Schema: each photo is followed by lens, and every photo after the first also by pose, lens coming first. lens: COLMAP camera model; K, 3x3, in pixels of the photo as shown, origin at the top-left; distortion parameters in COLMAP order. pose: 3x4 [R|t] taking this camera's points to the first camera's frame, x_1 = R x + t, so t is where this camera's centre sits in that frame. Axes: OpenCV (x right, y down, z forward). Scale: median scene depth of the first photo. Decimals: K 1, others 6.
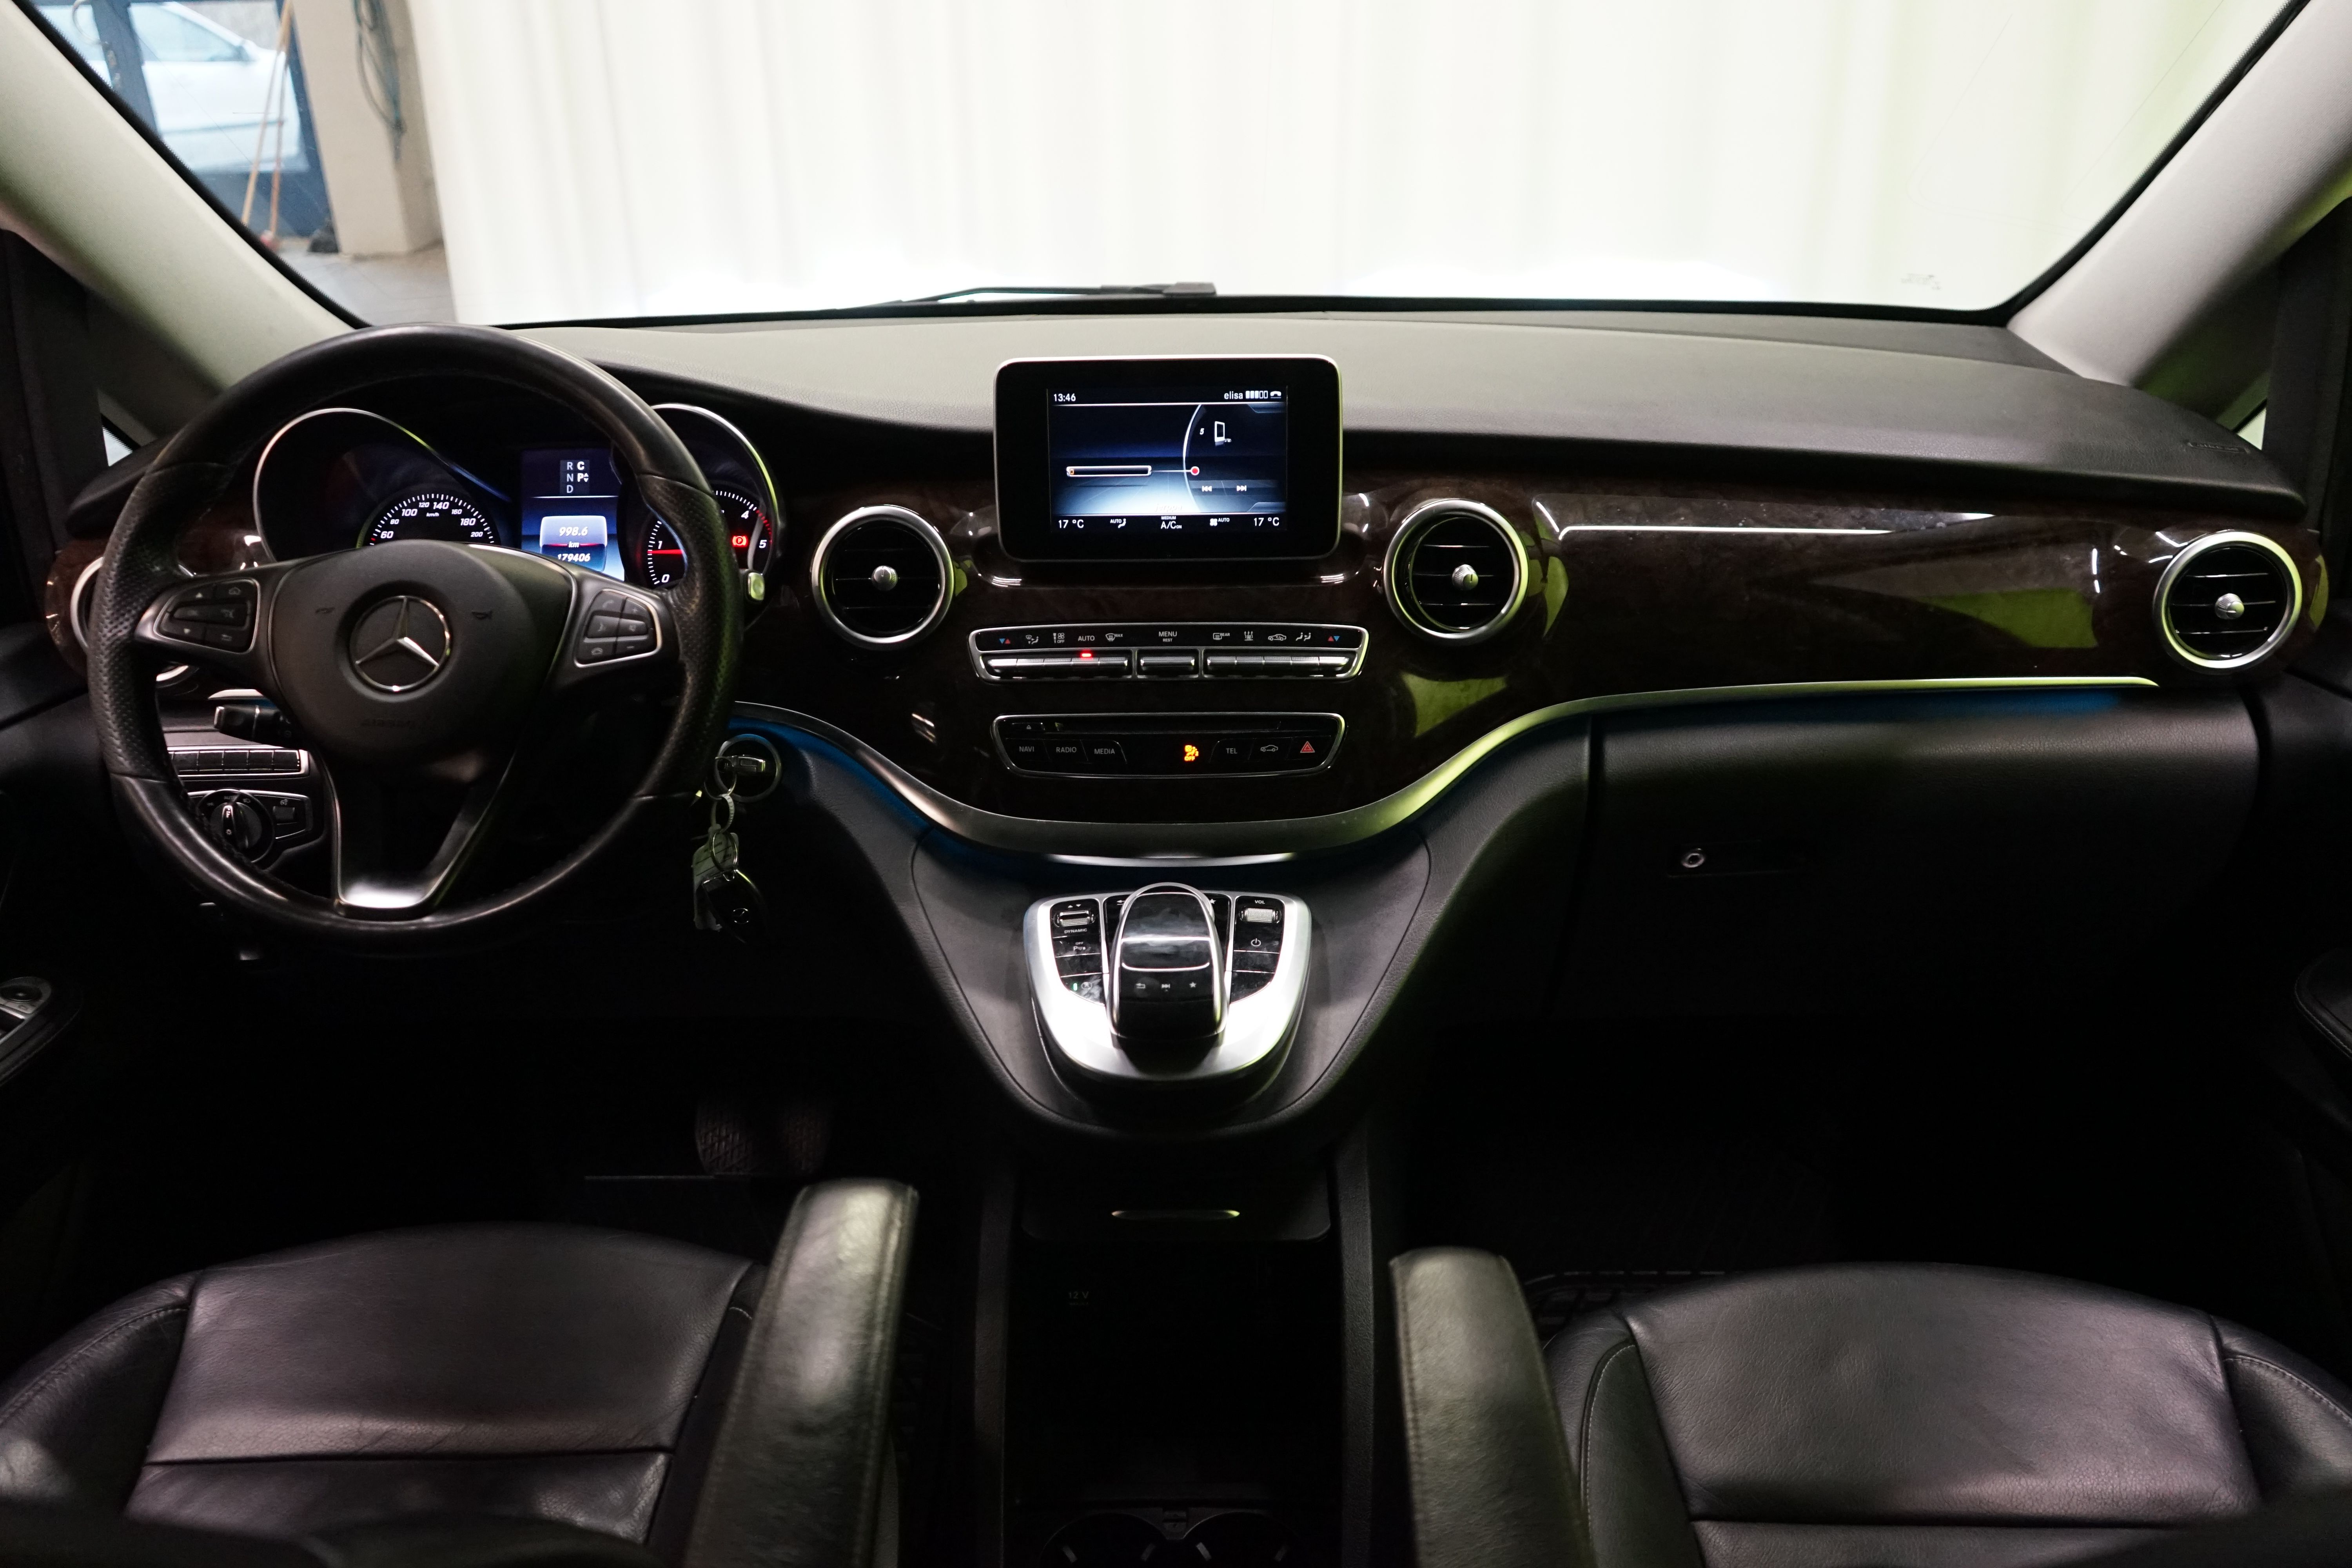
lens RADIAL K [[1848.4, 0, 1176.0], [0, 1848.4, 784.0], [0, 0, 1]] dist [-0.048740, 0.141403]
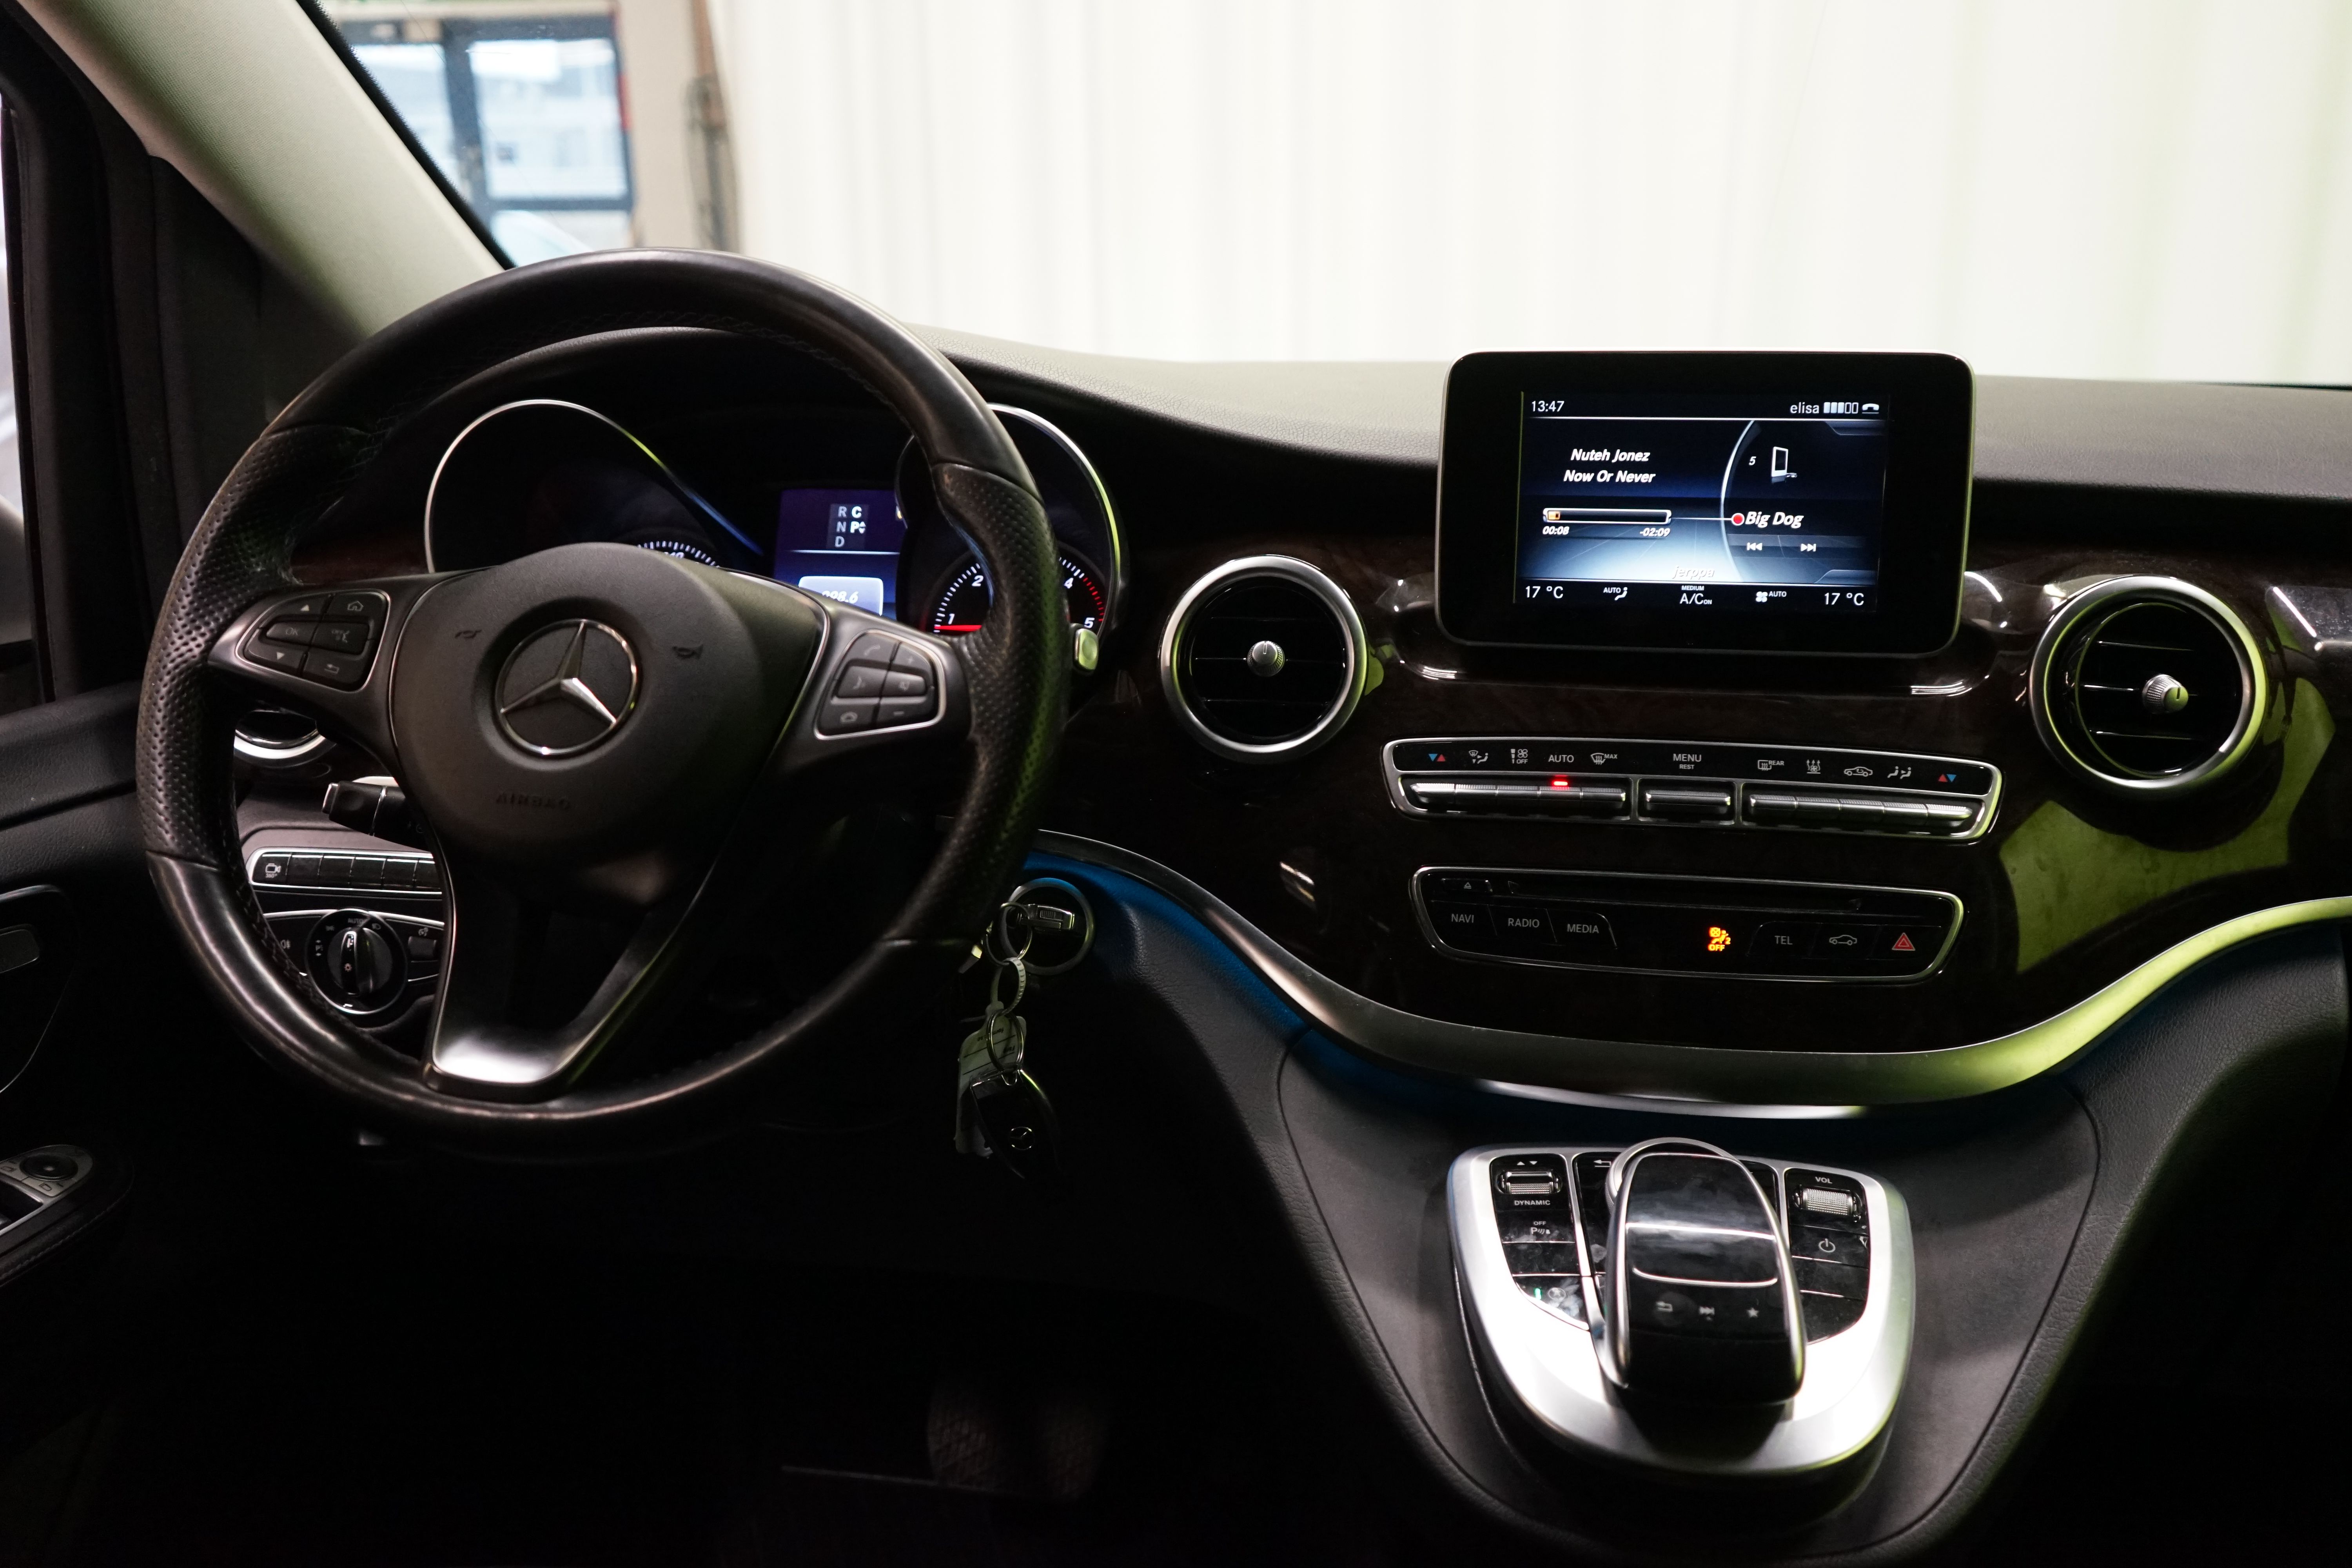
lens RADIAL K [[1887.8, 0, 1176.0], [0, 1887.8, 784.0], [0, 0, 1]] dist [0.001045, -0.002492]
pose [[0.987961, 0.051308, -0.145949, -0.086428], [-0.069448, 0.990092, -0.122048, 0.023523], [0.138240, 0.130714, 0.981735, 0.311545]]
